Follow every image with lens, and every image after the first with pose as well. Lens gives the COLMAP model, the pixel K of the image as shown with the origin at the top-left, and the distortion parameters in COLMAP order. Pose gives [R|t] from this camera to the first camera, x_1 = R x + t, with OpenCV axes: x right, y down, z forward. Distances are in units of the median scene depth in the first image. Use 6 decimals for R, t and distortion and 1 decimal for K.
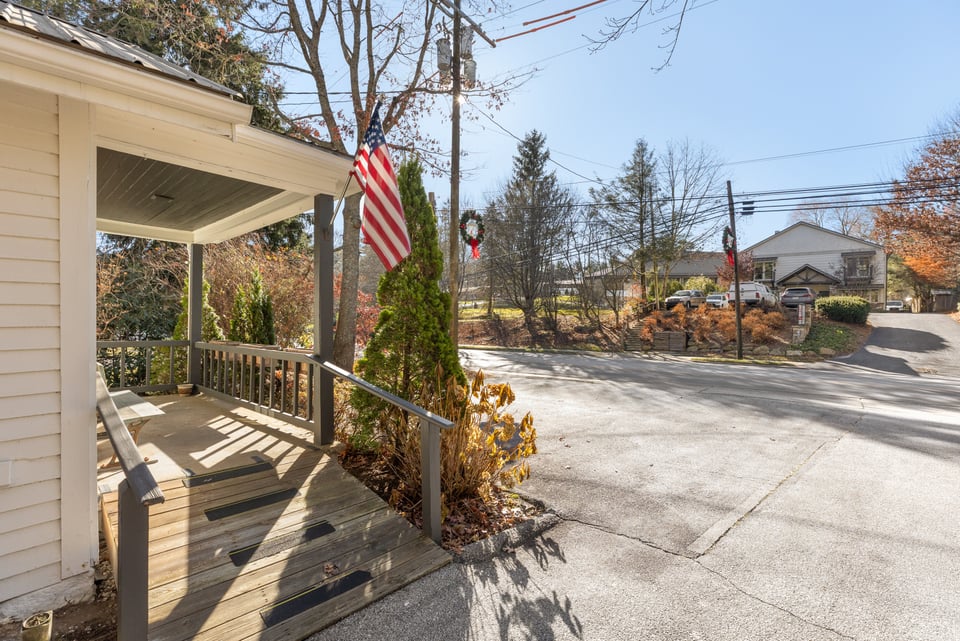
lens RADIAL K [[444.4, 0, 481.8], [0, 444.4, 318.6], [0, 0, 1]] dist [0.000461, 0.000067]
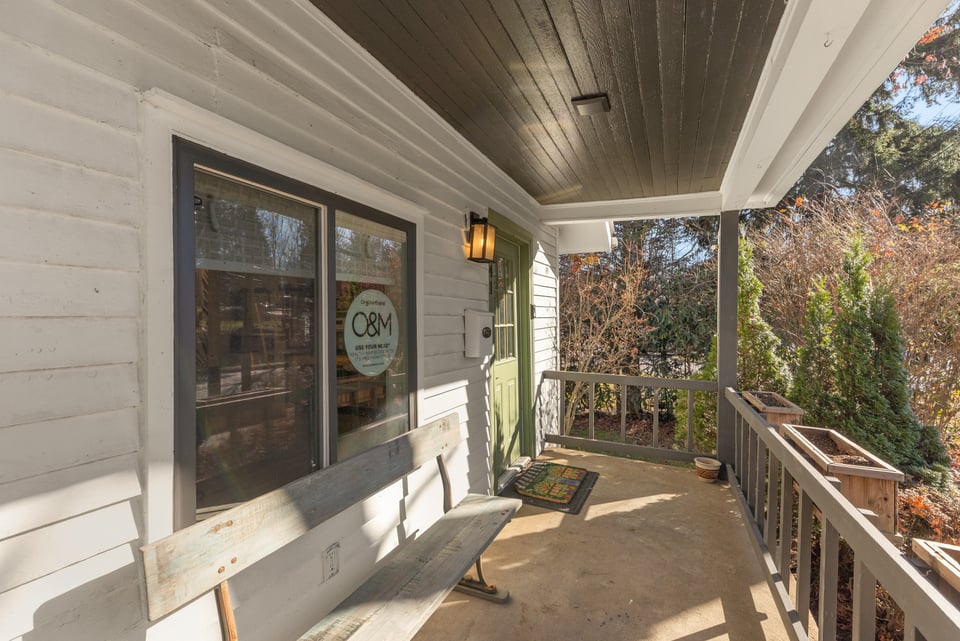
lens RADIAL K [[444.4, 0, 481.8], [0, 444.4, 318.6], [0, 0, 1]] dist [0.000461, 0.000067]
pose [[0.337676, -0.003873, -0.941255, -0.203836], [-0.004231, 0.999975, -0.005632, -0.026285], [0.941253, 0.005884, 0.337651, 0.479028]]
